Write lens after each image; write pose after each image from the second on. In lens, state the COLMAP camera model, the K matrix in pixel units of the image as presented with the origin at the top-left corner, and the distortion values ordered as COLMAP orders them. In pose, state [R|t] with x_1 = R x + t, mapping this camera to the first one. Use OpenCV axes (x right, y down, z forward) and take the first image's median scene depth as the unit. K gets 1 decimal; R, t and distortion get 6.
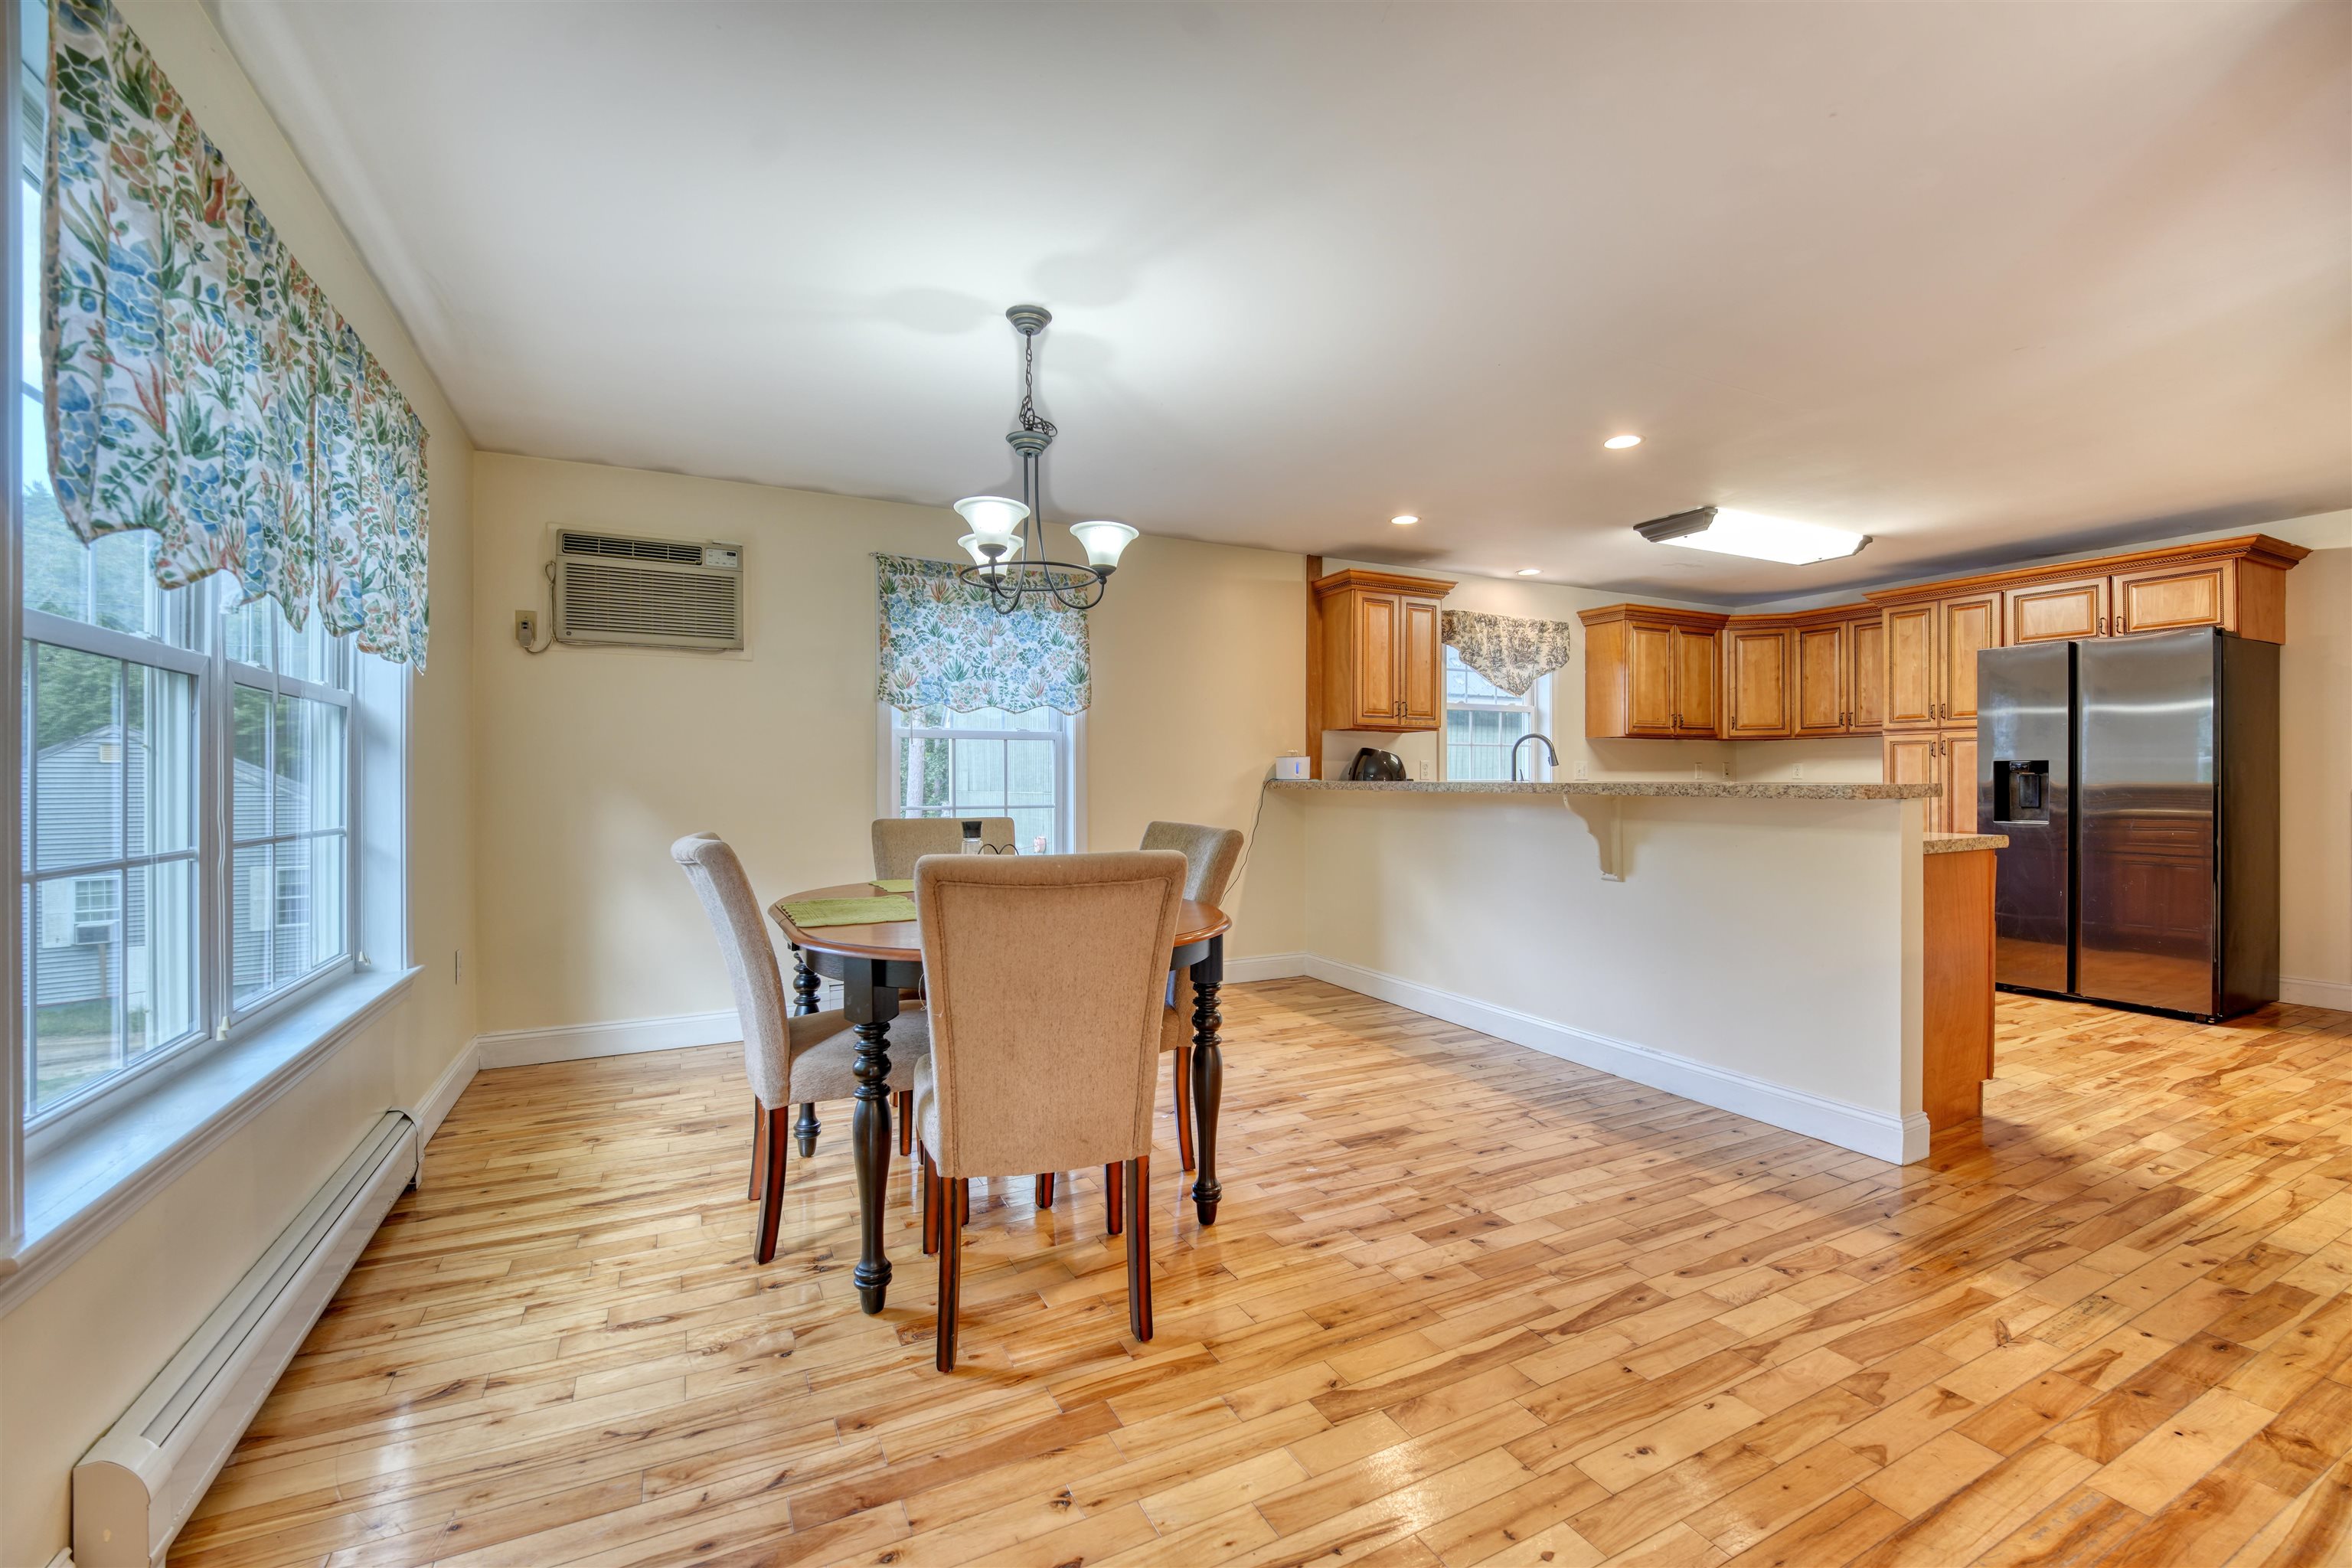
lens RADIAL K [[971.3, 0, 1191.6], [0, 971.3, 785.1], [0, 0, 1]] dist [0.015310, -0.019325]
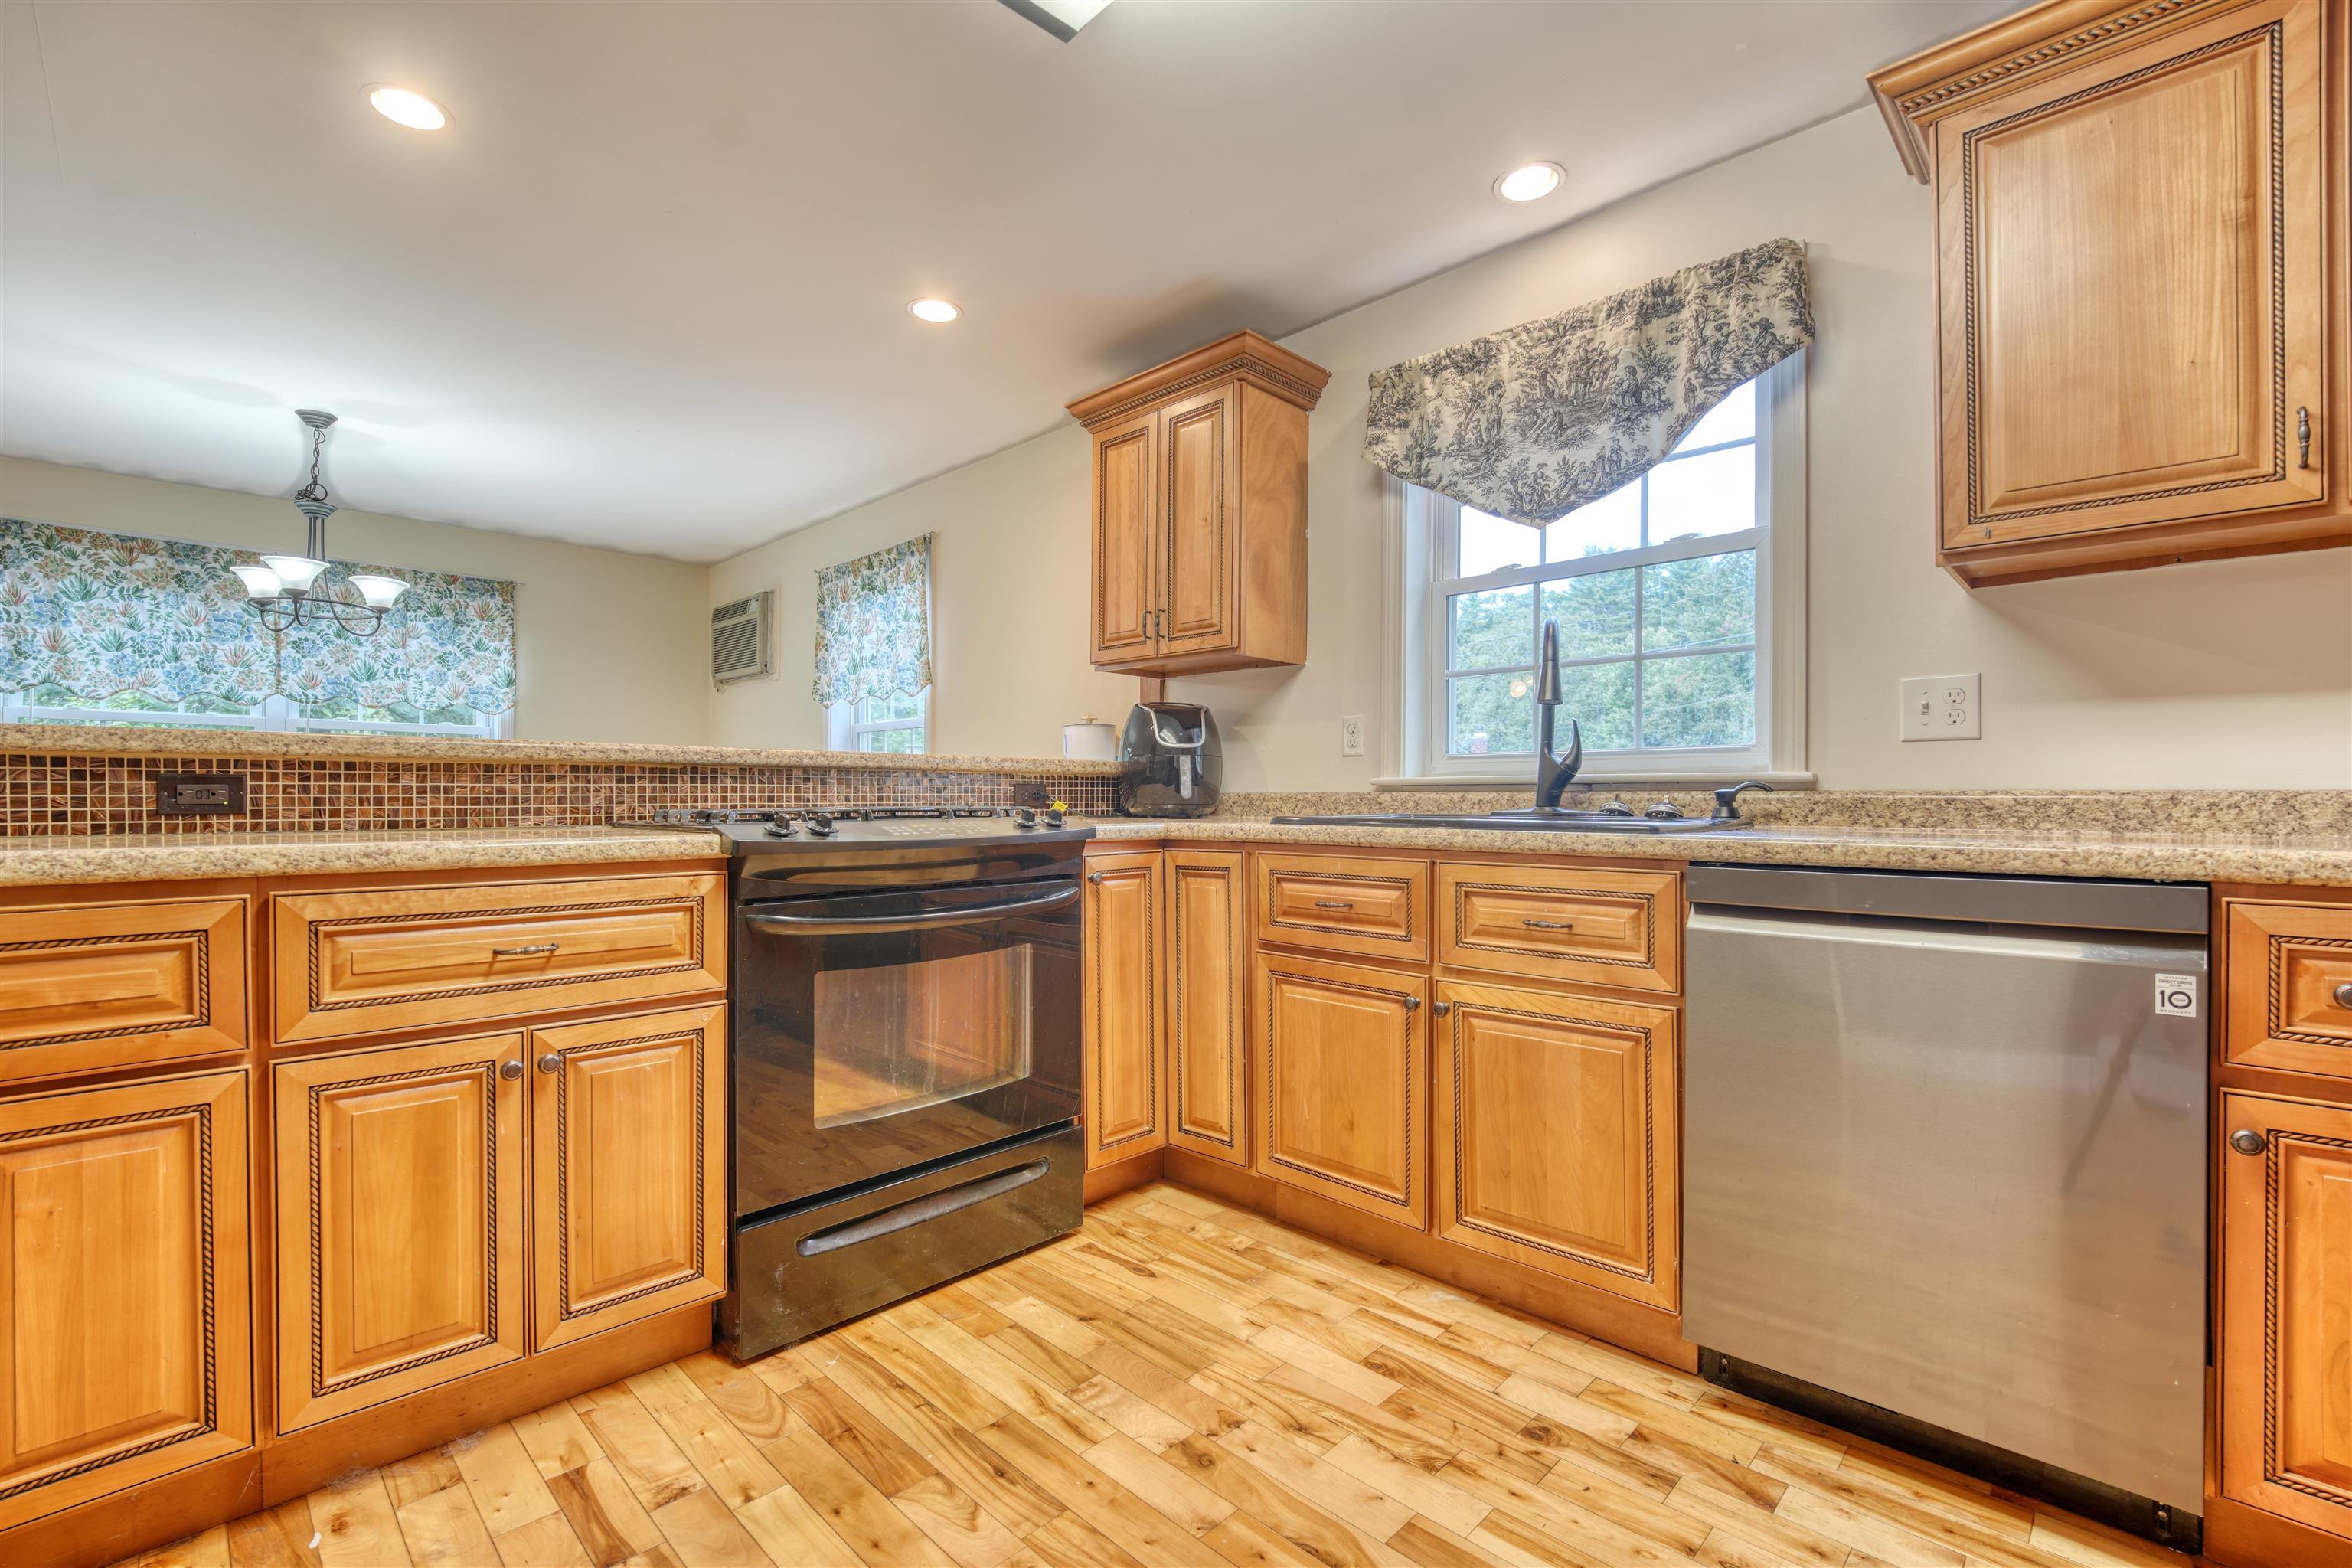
lens RADIAL K [[1009.0, 0, 1182.3], [0, 1009.0, 798.2], [0, 0, 1]] dist [0.008949, -0.015534]
pose [[0.311389, 0.003345, -0.950277, 0.835294], [-0.007969, 0.999968, 0.000909, 0.018820], [0.950249, 0.007290, 0.311406, 0.942682]]
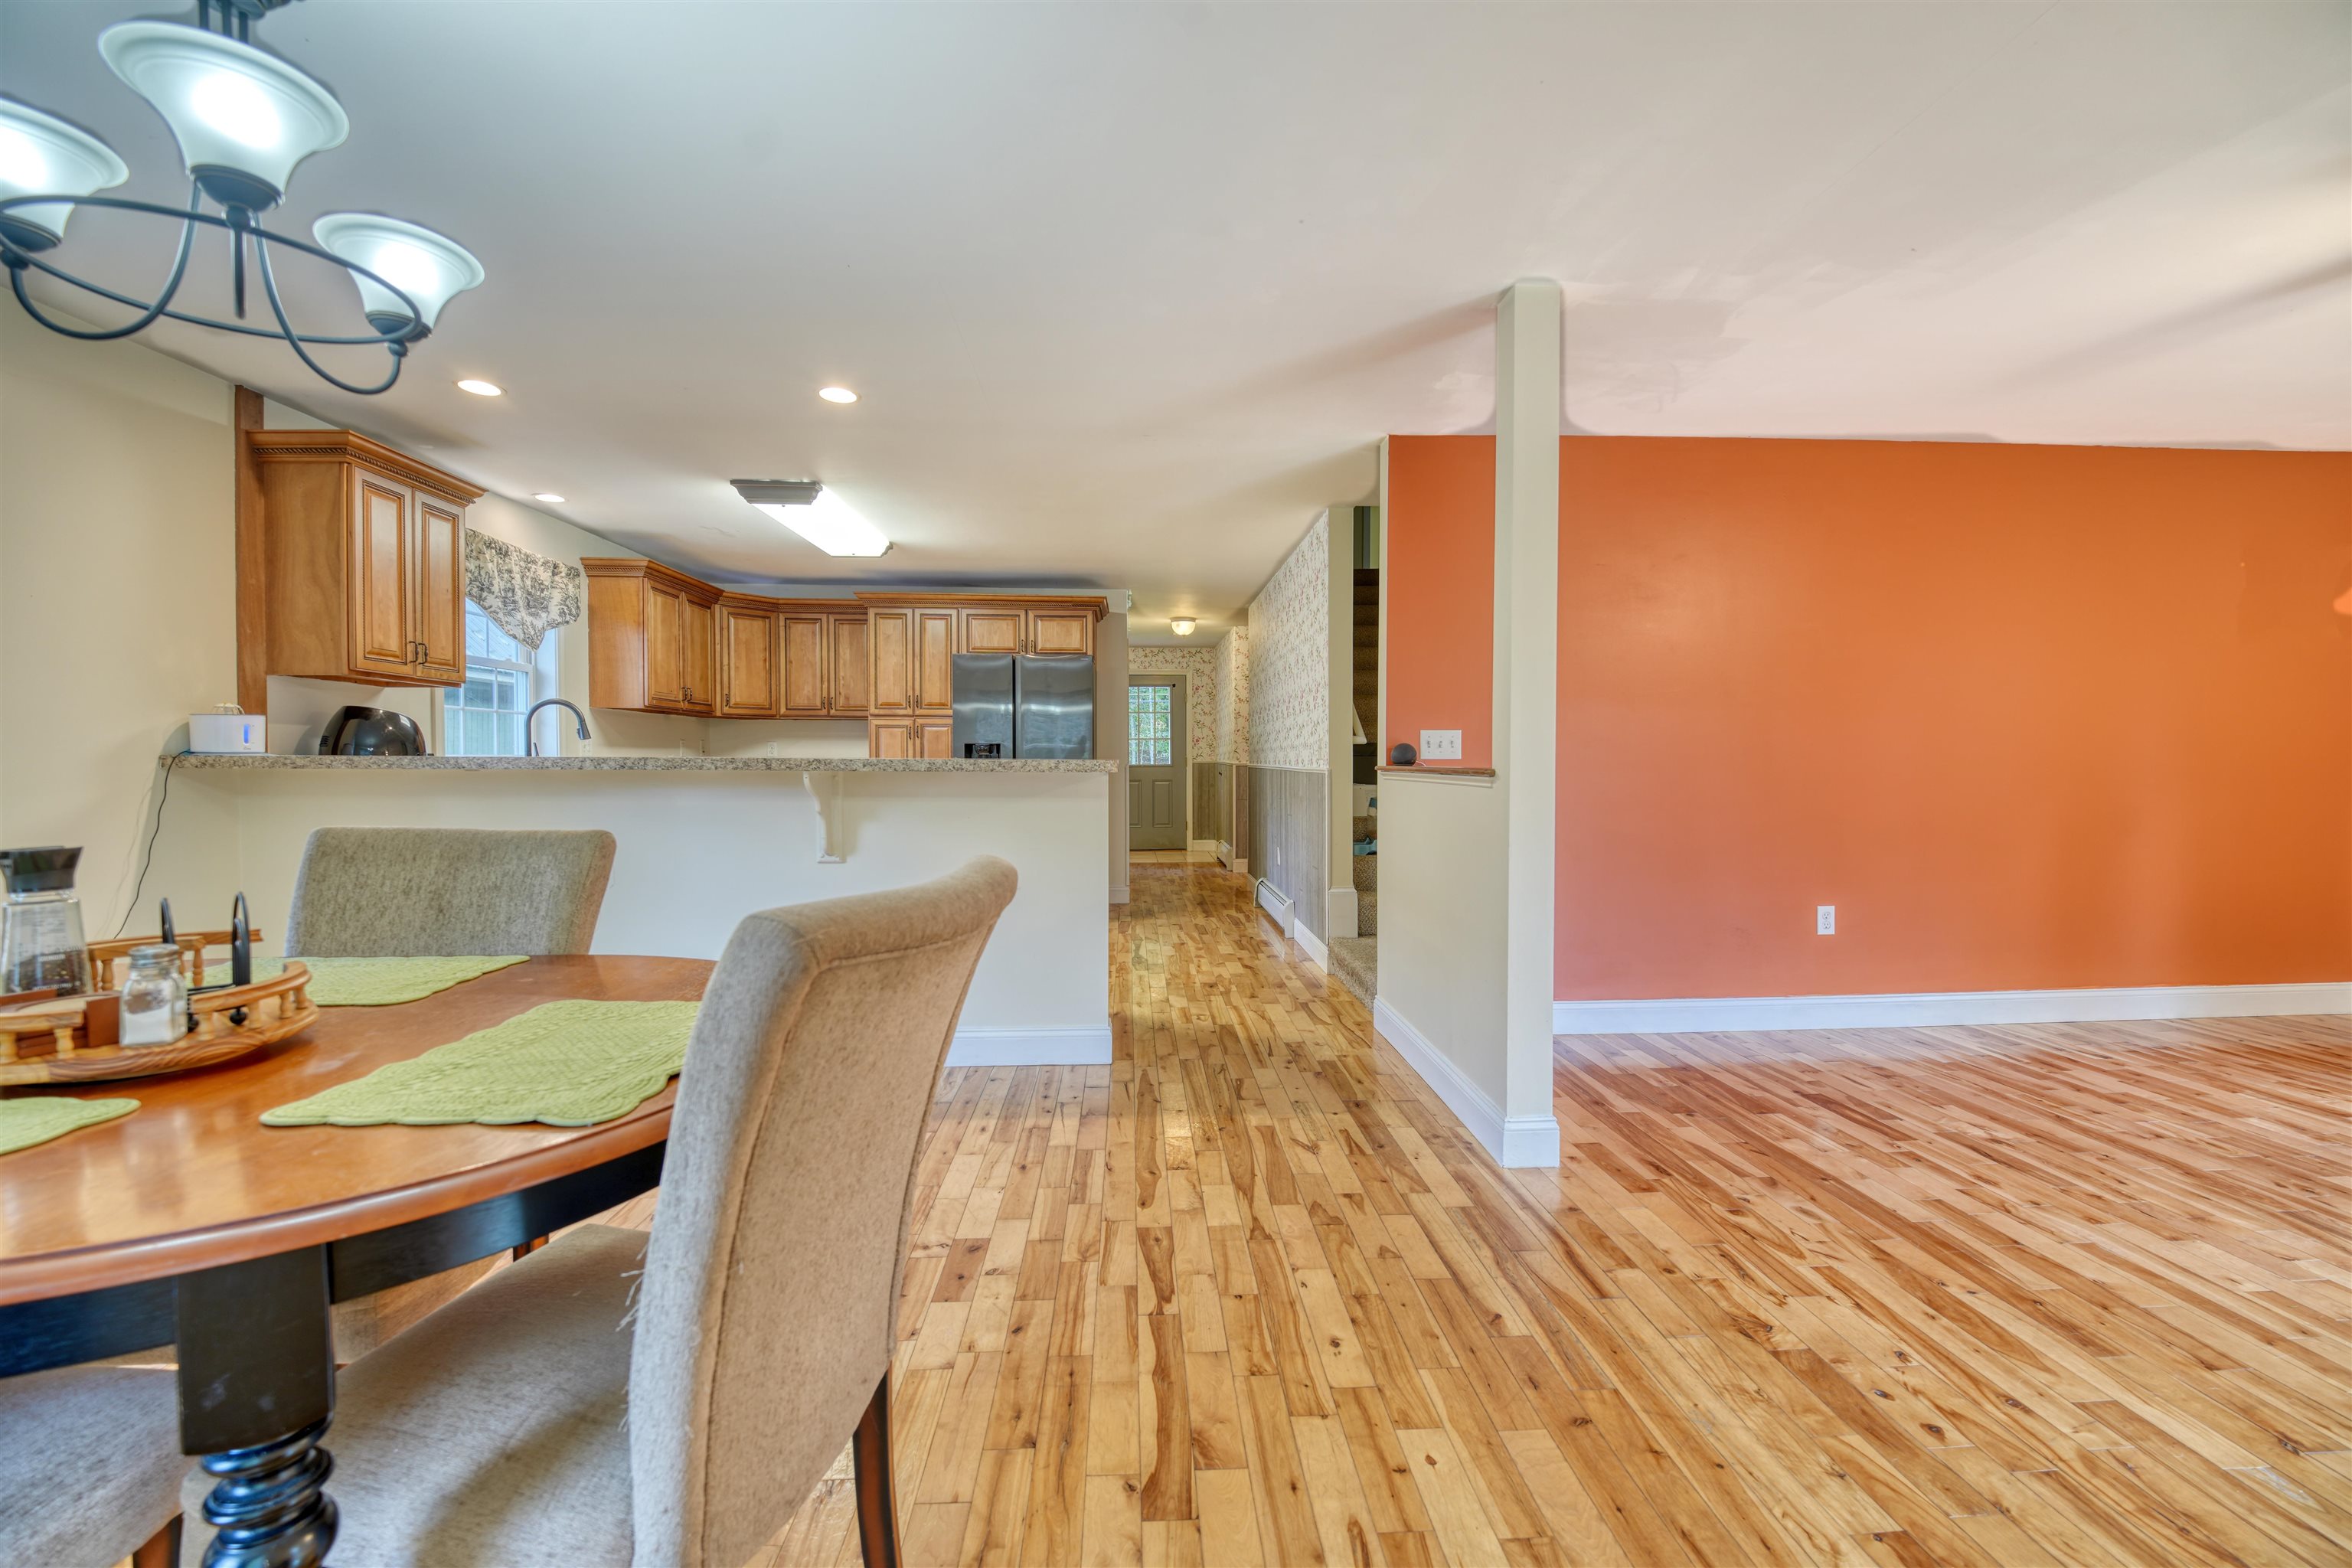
lens RADIAL K [[965.2, 0, 1178.6], [0, 965.2, 781.4], [0, 0, 1]] dist [0.012780, -0.016555]
pose [[0.414026, -0.016470, 0.910116, -0.213910], [0.000685, 0.999842, 0.017782, 0.002413], [-0.910265, -0.006739, 0.413972, 0.238329]]
